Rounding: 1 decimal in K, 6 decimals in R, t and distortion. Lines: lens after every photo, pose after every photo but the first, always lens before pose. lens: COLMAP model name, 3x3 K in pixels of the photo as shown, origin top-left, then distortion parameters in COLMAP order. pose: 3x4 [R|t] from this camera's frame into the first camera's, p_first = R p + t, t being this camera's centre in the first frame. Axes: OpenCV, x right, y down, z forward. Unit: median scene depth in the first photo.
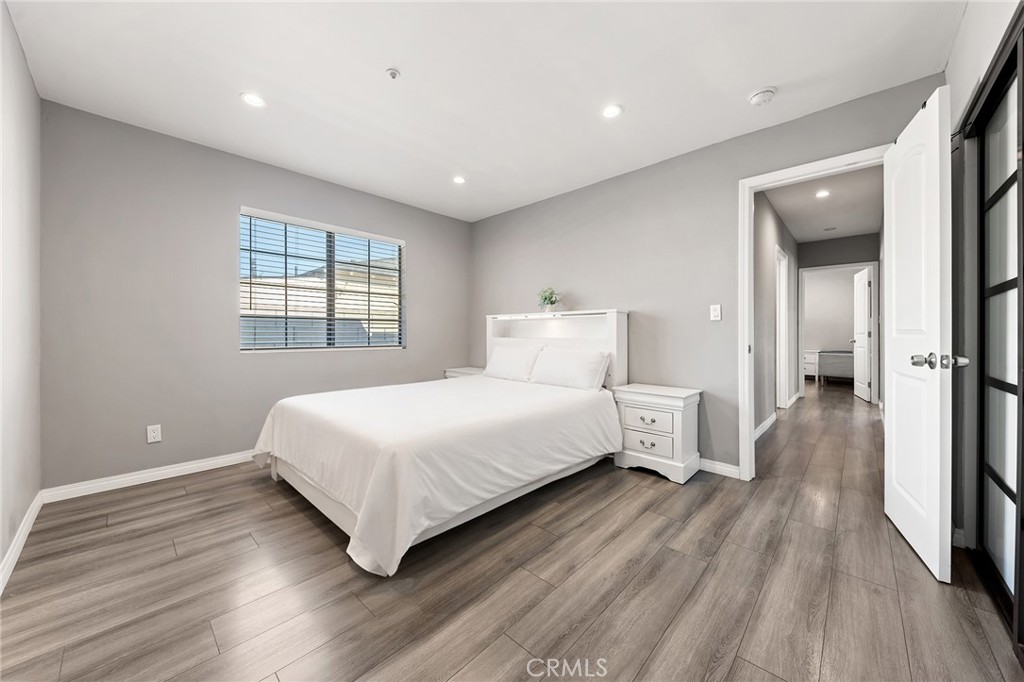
lens RADIAL K [[368.8, 0, 515.9], [0, 368.8, 328.3], [0, 0, 1]] dist [0.014863, -0.000093]
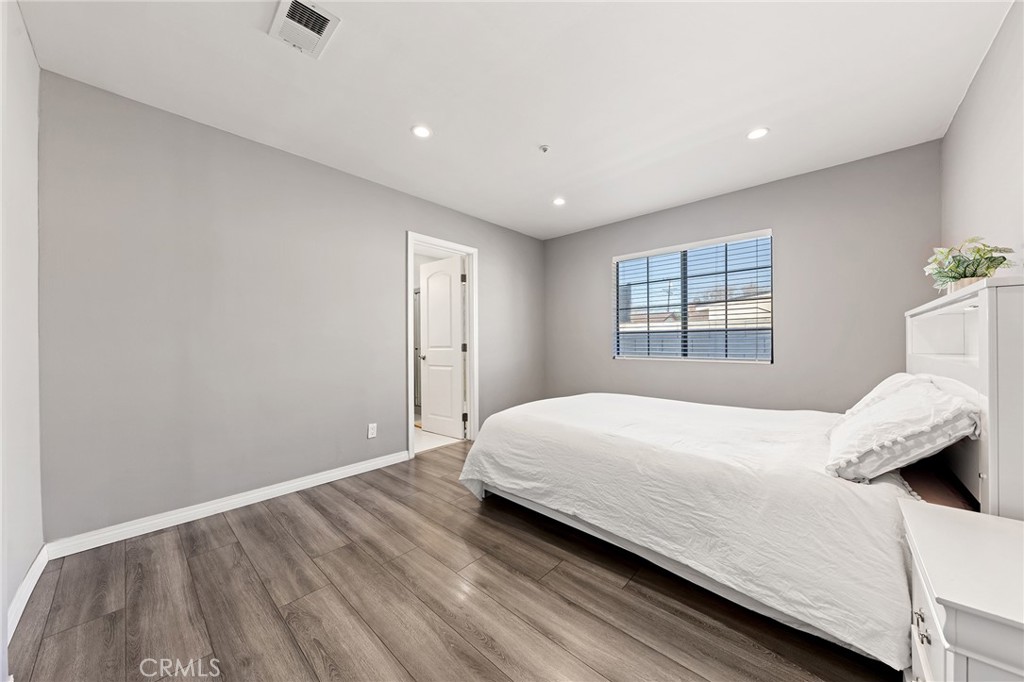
lens RADIAL K [[350.8, 0, 513.1], [0, 350.8, 326.8], [0, 0, 1]] dist [-0.000811, -0.000087]
pose [[0.006548, -0.050711, -0.998692, 0.776308], [0.010075, 0.998666, -0.050644, 0.010848], [0.999928, -0.009730, 0.007050, 0.759383]]
